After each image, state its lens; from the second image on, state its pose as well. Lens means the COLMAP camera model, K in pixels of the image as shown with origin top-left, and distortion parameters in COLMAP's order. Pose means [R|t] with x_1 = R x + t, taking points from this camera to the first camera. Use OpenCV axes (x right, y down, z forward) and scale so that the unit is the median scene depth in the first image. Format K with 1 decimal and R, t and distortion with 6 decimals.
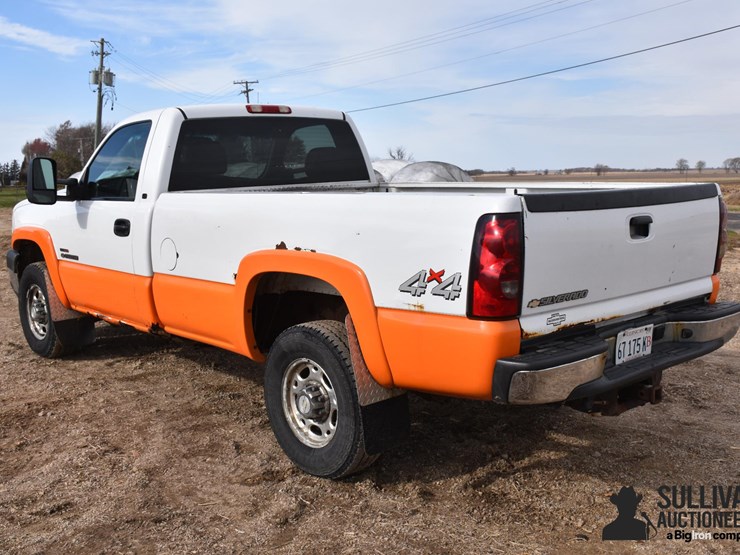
lens RADIAL K [[824.9, 0, 373.5], [0, 824.9, 278.9], [0, 0, 1]] dist [-0.012013, 0.000000]
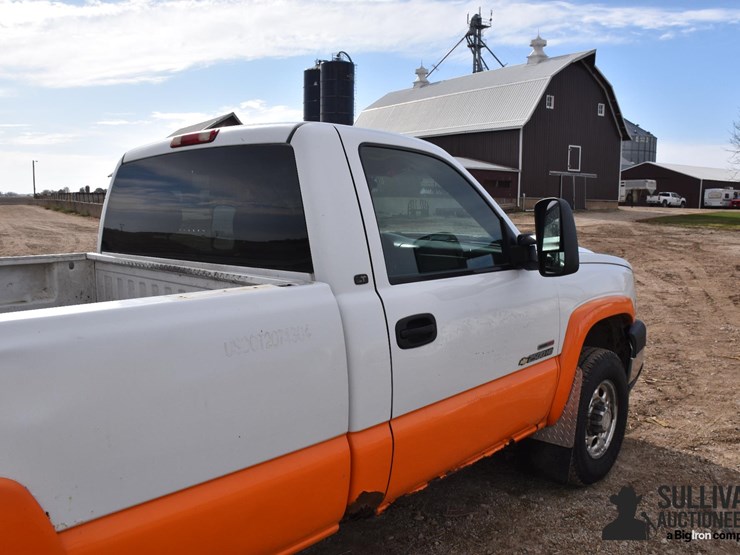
lens RADIAL K [[652.8, 0, 371.7], [0, 652.8, 275.4], [0, 0, 1]] dist [-0.151434, 0.097220]
pose [[0.068540, 0.136440, -0.988274, 0.408883], [-0.142503, 0.981785, 0.125661, -0.199413], [0.987418, 0.132219, 0.086735, 1.194365]]
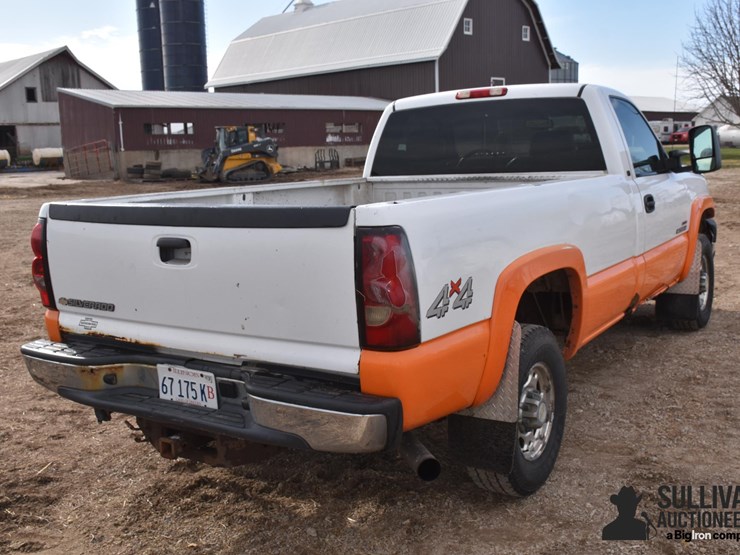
lens RADIAL K [[824.9, 0, 370.0], [0, 824.9, 275.2], [0, 0, 1]] dist [-0.012013, 0.000000]
pose [[0.249114, 0.157798, -0.955532, 0.847351], [-0.103666, 0.985313, 0.135690, -0.124143], [0.962910, 0.065254, 0.261813, 0.693025]]
